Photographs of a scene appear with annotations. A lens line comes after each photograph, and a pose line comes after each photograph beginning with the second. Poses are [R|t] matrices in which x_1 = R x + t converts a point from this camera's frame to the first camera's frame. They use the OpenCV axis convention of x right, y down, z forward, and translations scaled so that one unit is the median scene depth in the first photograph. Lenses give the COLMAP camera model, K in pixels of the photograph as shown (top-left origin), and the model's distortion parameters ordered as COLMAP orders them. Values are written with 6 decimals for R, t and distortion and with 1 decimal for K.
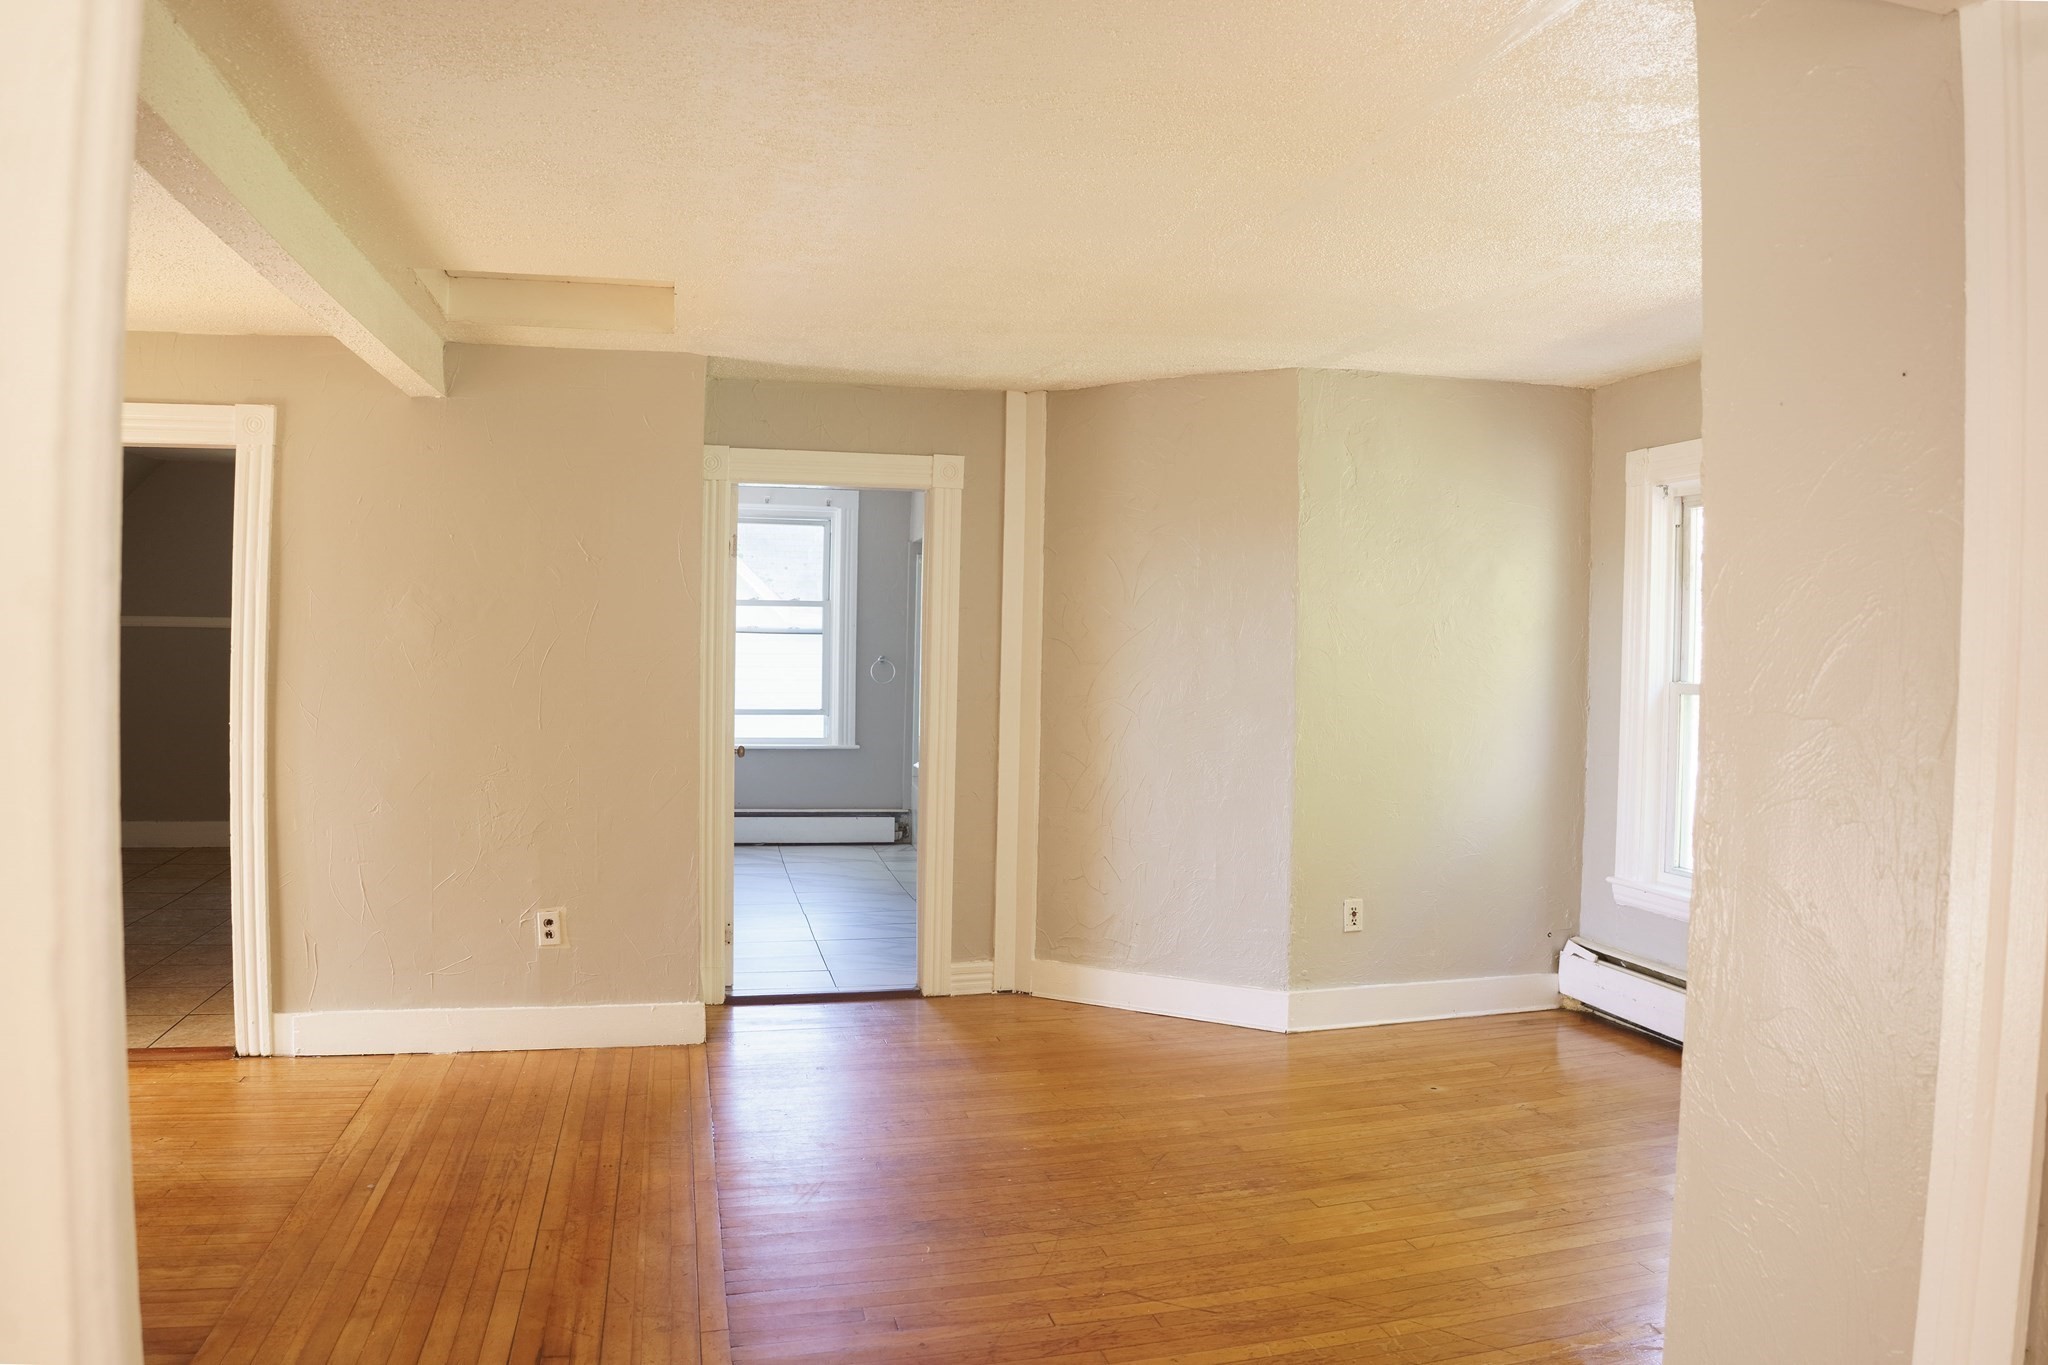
lens RADIAL K [[1384.9, 0, 1003.1], [0, 1384.9, 674.9], [0, 0, 1]] dist [-0.142359, 0.042961]
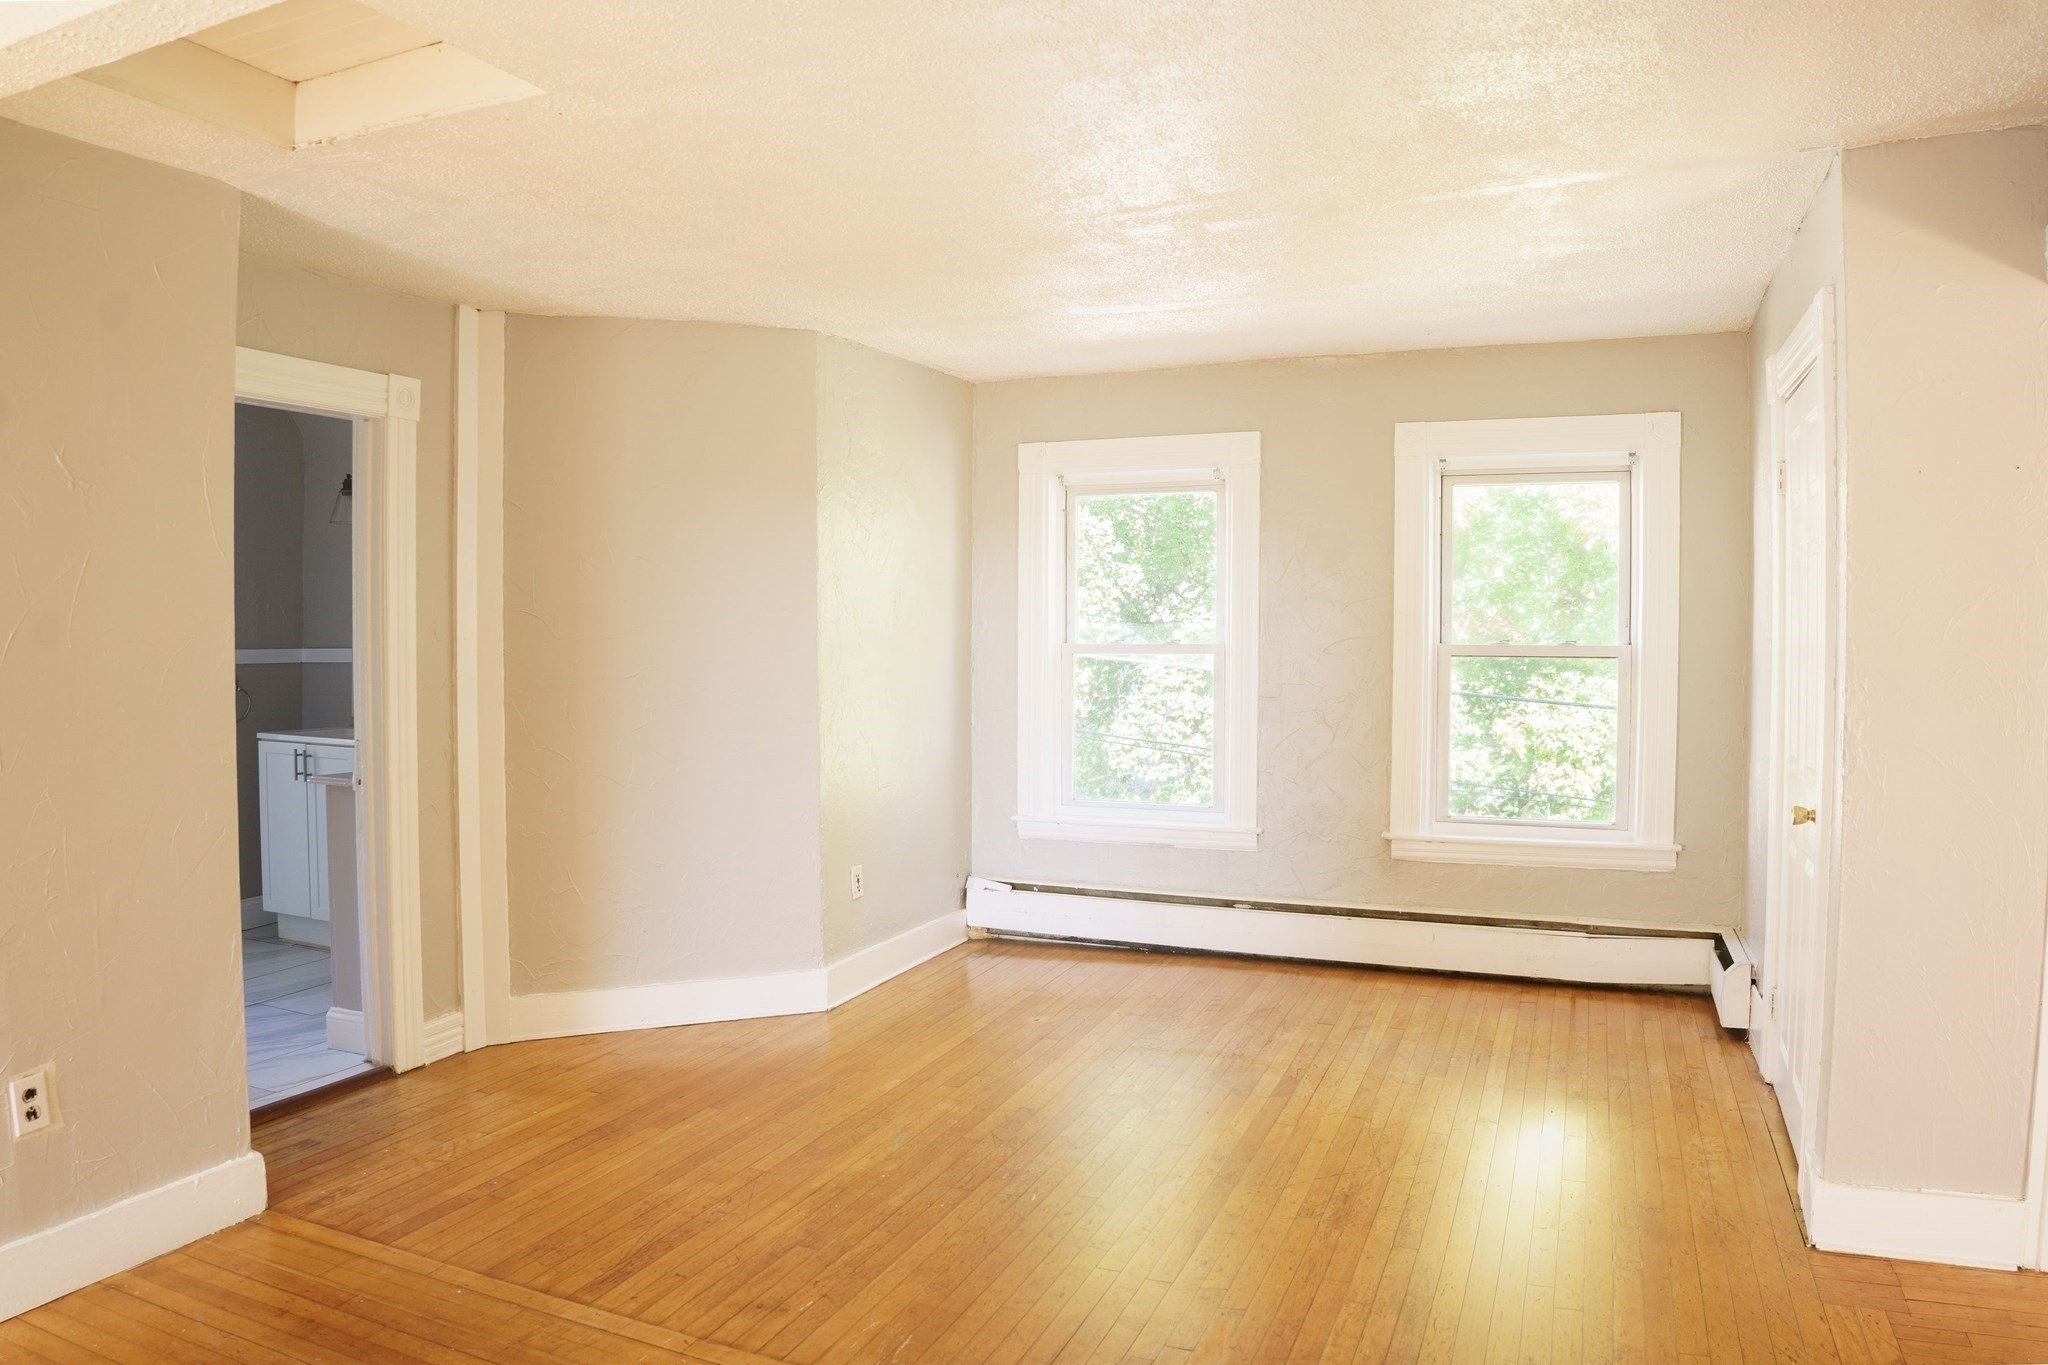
lens RADIAL K [[1384.9, 0, 1003.1], [0, 1384.9, 674.9], [0, 0, 1]] dist [-0.142359, 0.042961]
pose [[0.598406, -0.042264, 0.800077, -0.517857], [0.024537, 0.999106, 0.034425, -0.010394], [-0.800817, -0.000969, 0.598908, 0.320858]]
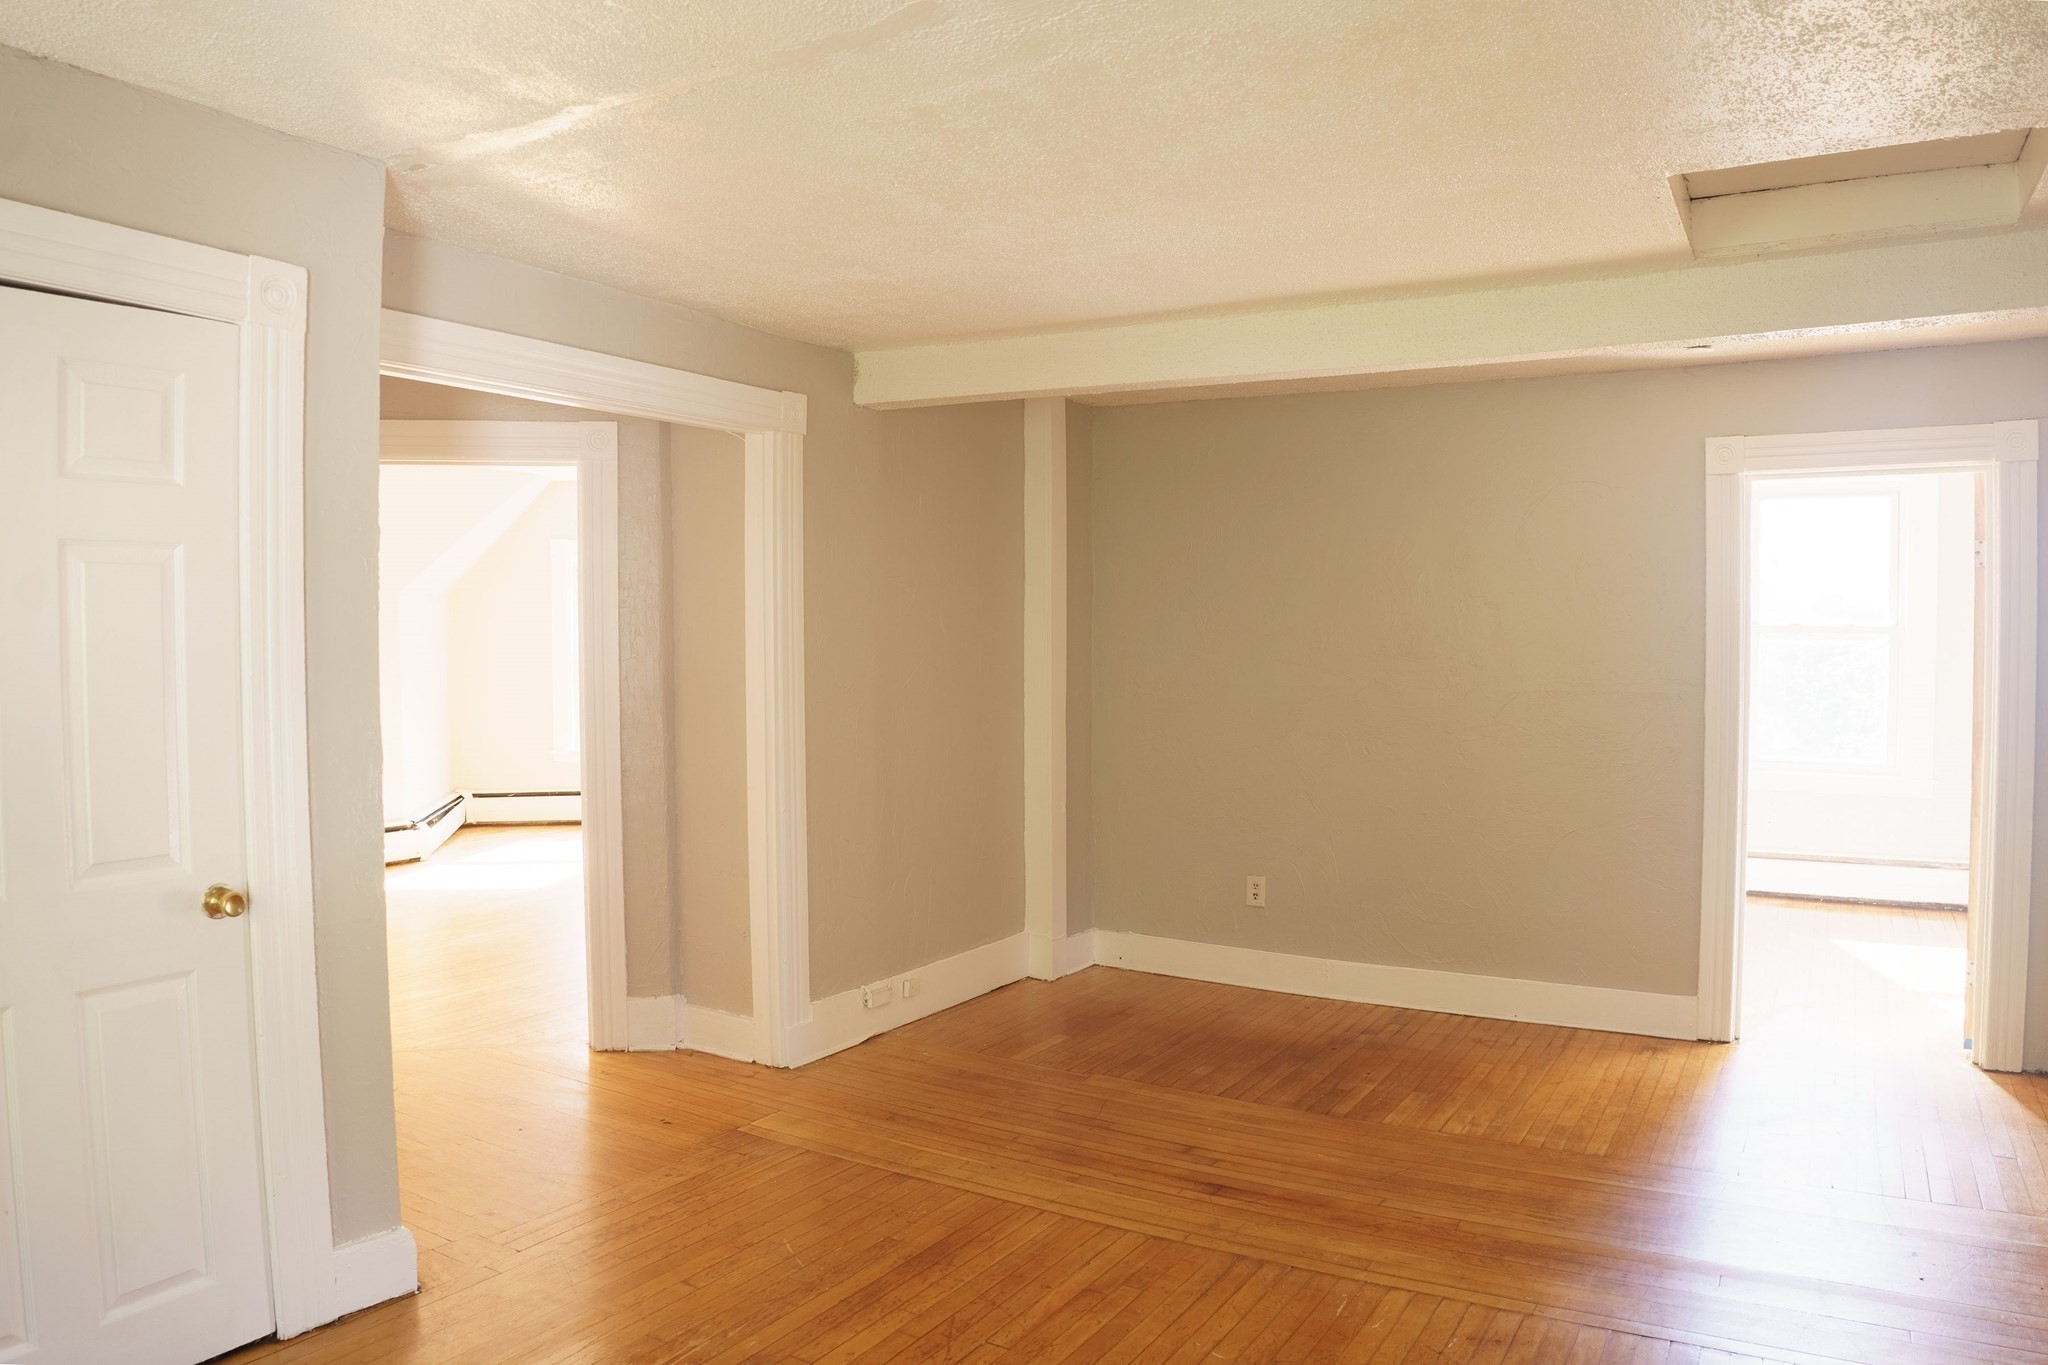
lens RADIAL K [[1350.2, 0, 1015.5], [0, 1350.2, 678.2], [0, 0, 1]] dist [-0.140712, 0.038115]
pose [[-0.692270, 0.007012, -0.721605, 0.416060], [-0.023075, 0.999226, 0.031847, -0.017780], [0.721270, 0.038698, -0.691572, 0.971256]]
